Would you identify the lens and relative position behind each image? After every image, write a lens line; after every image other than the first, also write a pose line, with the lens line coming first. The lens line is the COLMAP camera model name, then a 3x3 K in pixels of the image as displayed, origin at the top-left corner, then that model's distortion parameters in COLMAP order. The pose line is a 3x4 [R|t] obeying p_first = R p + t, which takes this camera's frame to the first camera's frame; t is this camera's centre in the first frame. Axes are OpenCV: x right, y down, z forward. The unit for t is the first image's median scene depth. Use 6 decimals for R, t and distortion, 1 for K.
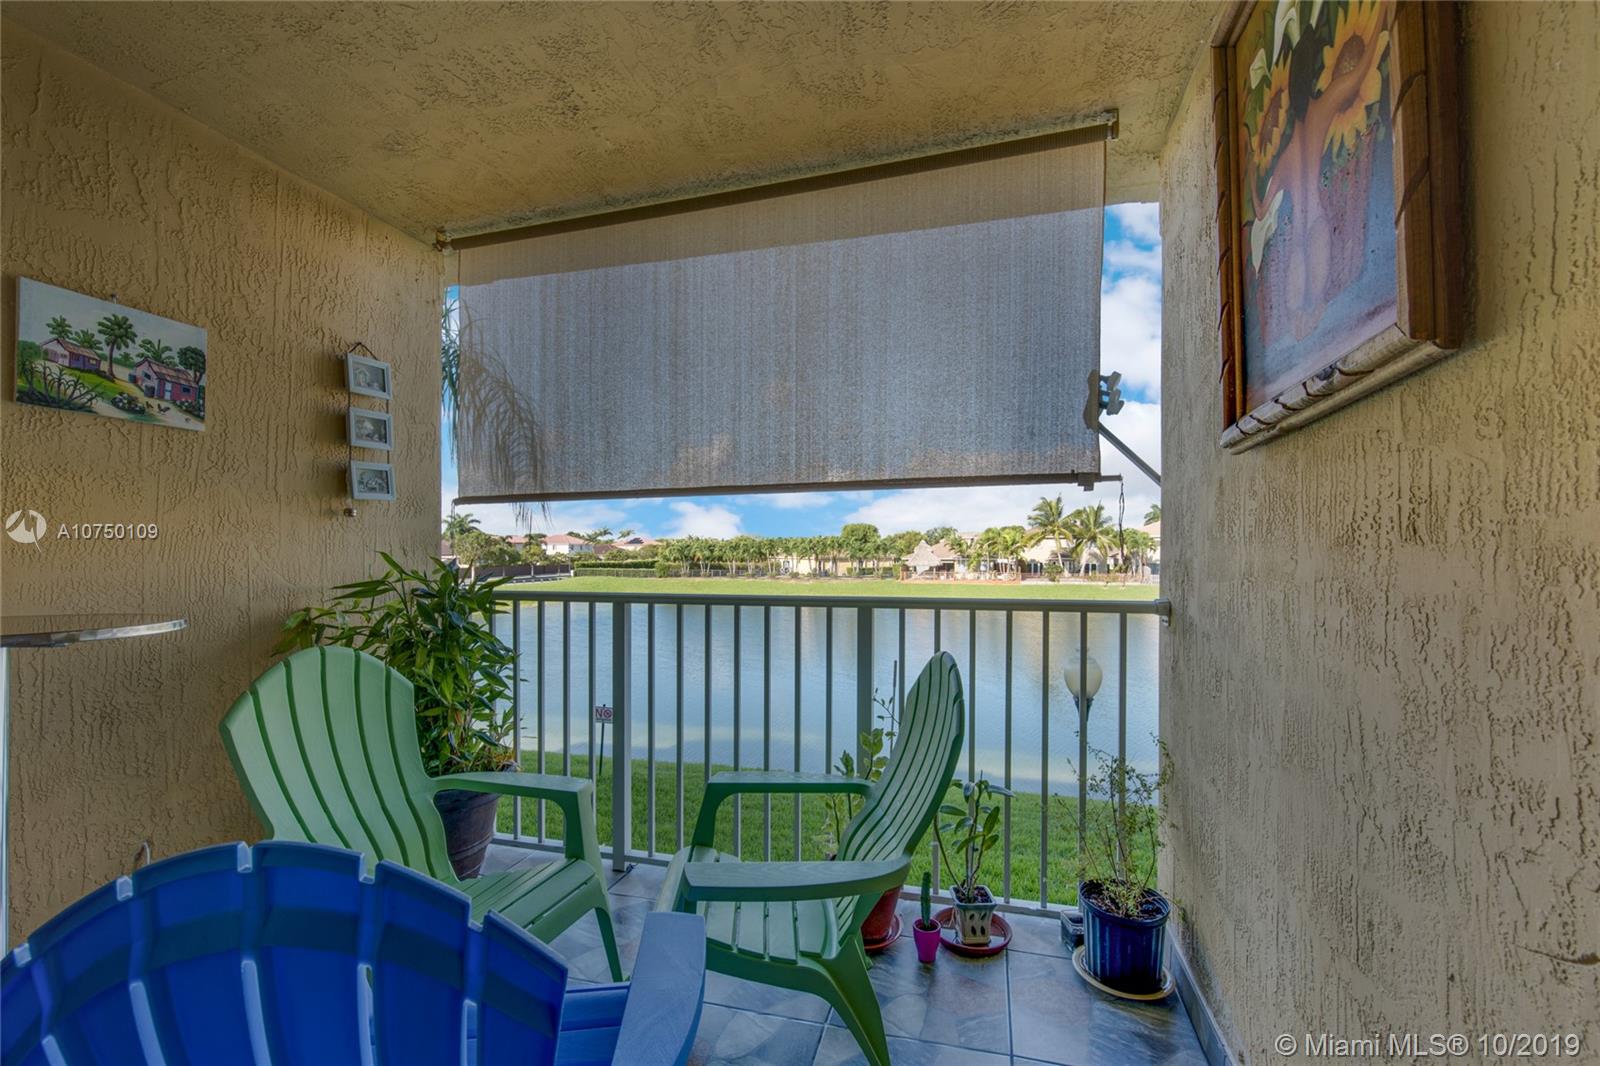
lens RADIAL K [[684.7, 0, 814.8], [0, 684.7, 560.5], [0, 0, 1]] dist [-0.000343, -0.000302]
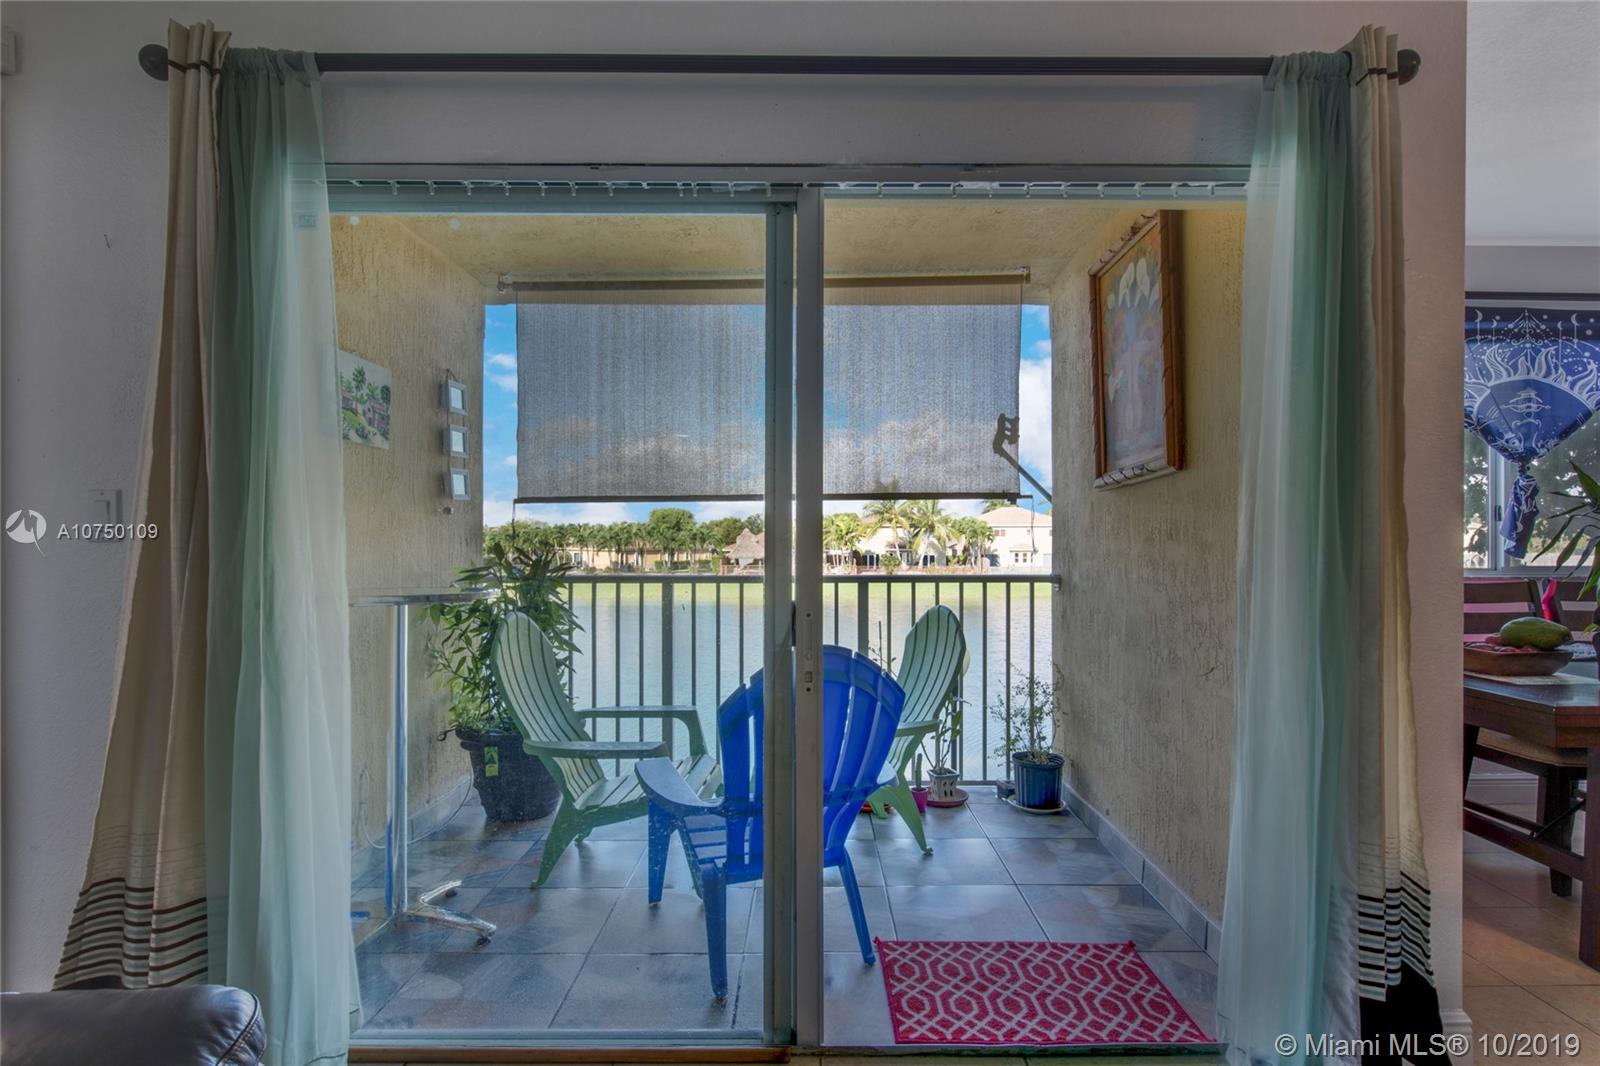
lens RADIAL K [[813.4, 0, 829.4], [0, 813.4, 537.9], [0, 0, 1]] dist [-0.000265, 0.000046]
pose [[0.965020, 0.001485, 0.262171, -0.488860], [0.003099, 0.999849, -0.017072, 0.005645], [-0.262157, 0.017287, 0.964870, -0.677754]]
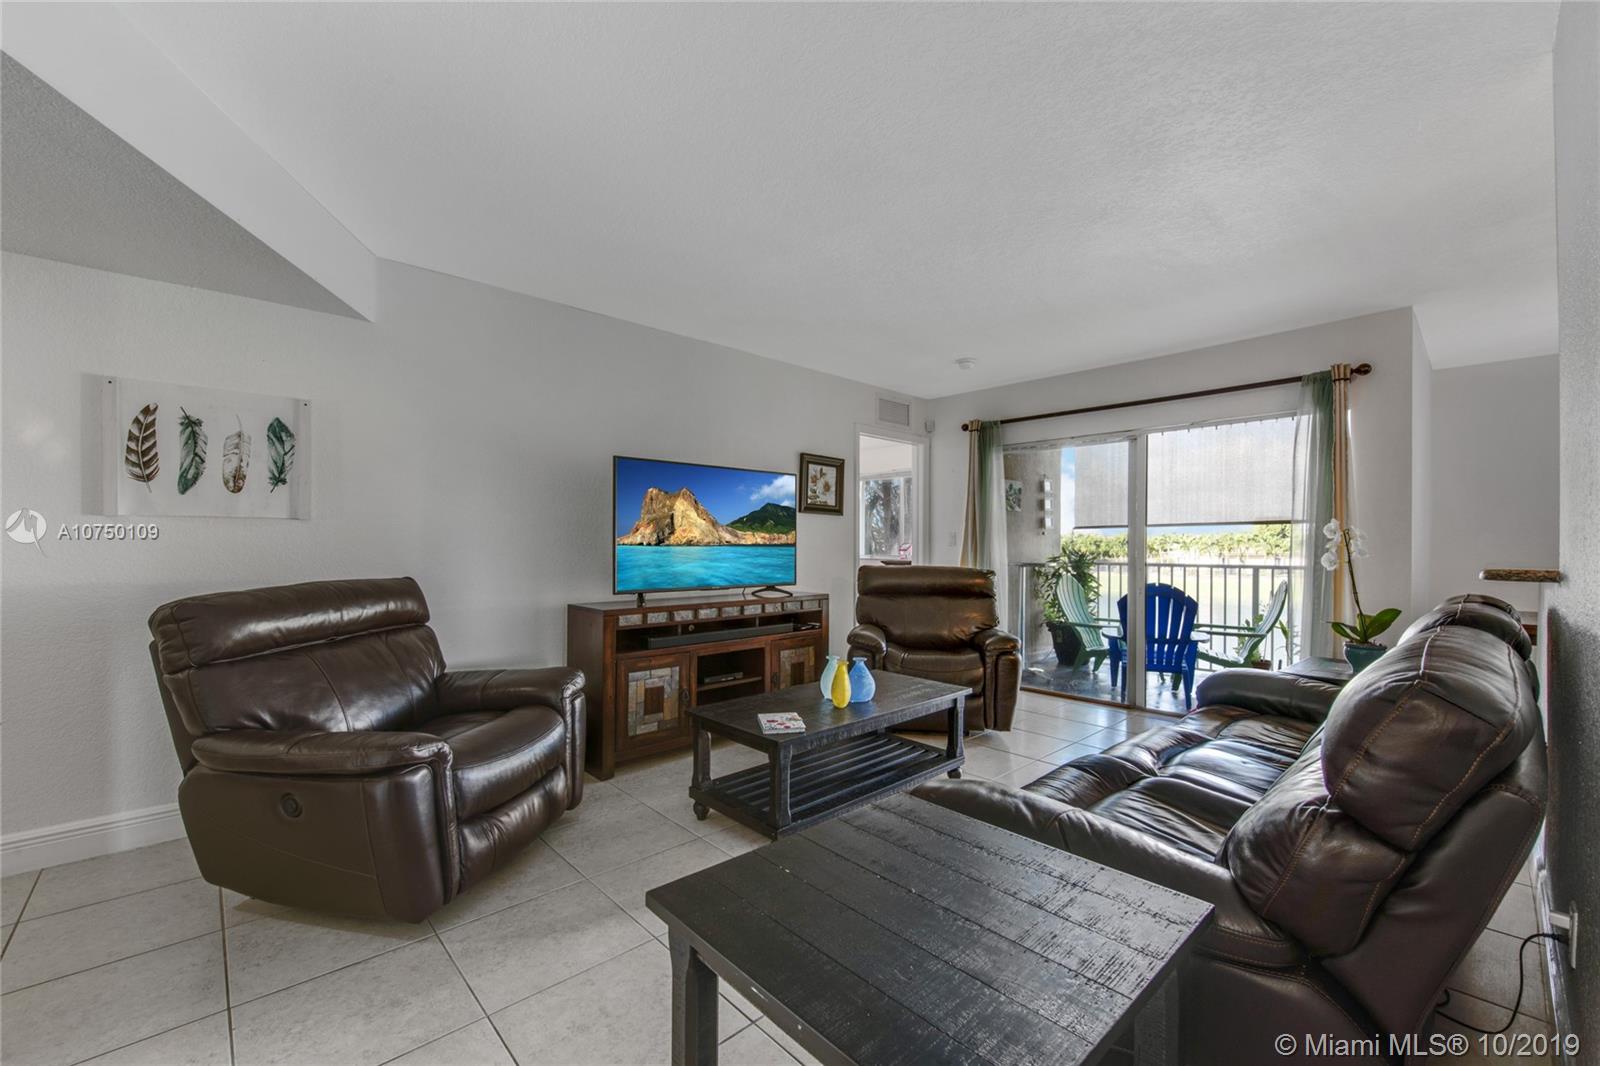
lens RADIAL K [[643.1, 0, 811.0], [0, 643.1, 544.5], [0, 0, 1]] dist [-0.002099, -0.000228]
pose [[0.846080, 0.004073, -0.533040, -0.065645], [-0.012408, 0.999850, -0.012055, 0.026964], [0.532911, 0.016814, 0.846004, -2.247613]]
